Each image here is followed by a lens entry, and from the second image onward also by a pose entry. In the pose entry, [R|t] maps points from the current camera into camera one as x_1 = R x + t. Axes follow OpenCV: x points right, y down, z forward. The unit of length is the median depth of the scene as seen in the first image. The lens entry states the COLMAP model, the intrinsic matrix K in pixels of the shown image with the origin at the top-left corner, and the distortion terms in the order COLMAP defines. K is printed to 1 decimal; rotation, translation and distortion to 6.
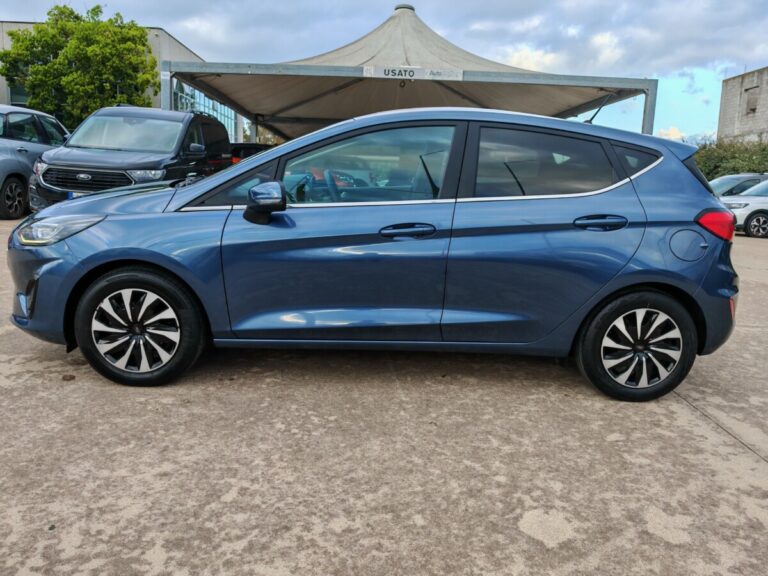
lens RADIAL K [[631.8, 0, 384.0], [0, 631.8, 288.0], [0, 0, 1]] dist [-0.002539, -0.006011]
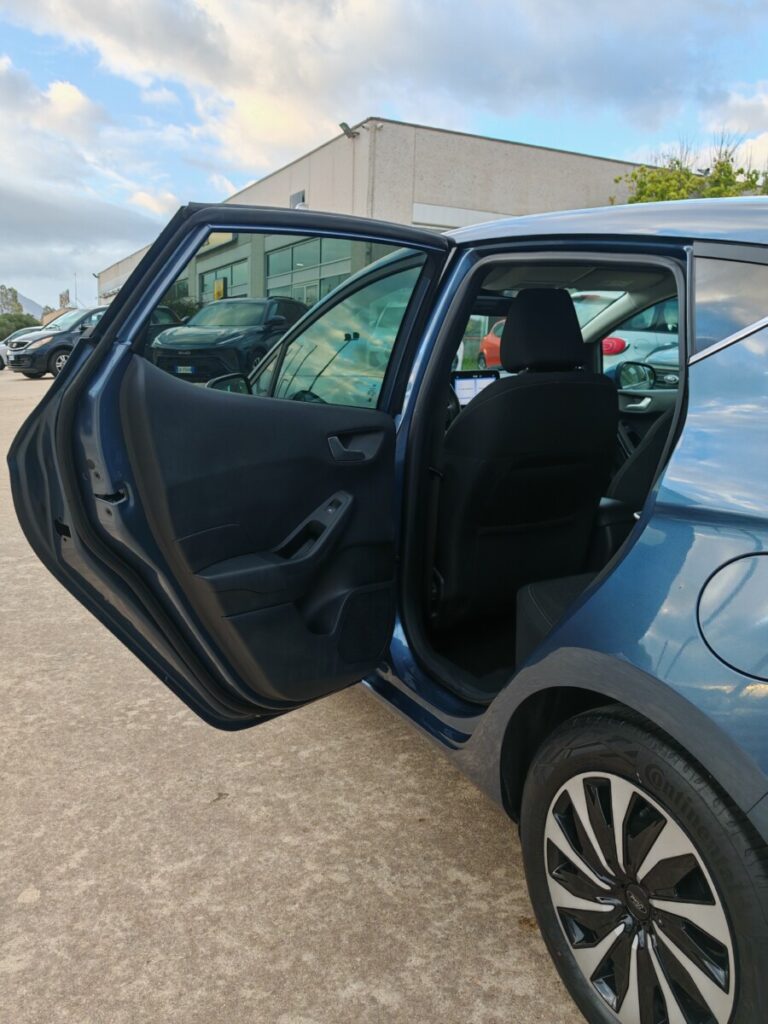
lens RADIAL K [[847.4, 0, 384.0], [0, 847.4, 512.0], [0, 0, 1]] dist [-0.005224, -0.000719]
pose [[0.407846, 0.139019, -0.902405, 0.890421], [-0.158005, 0.984176, 0.080205, -0.138420], [0.899275, 0.109873, 0.423358, 0.870306]]
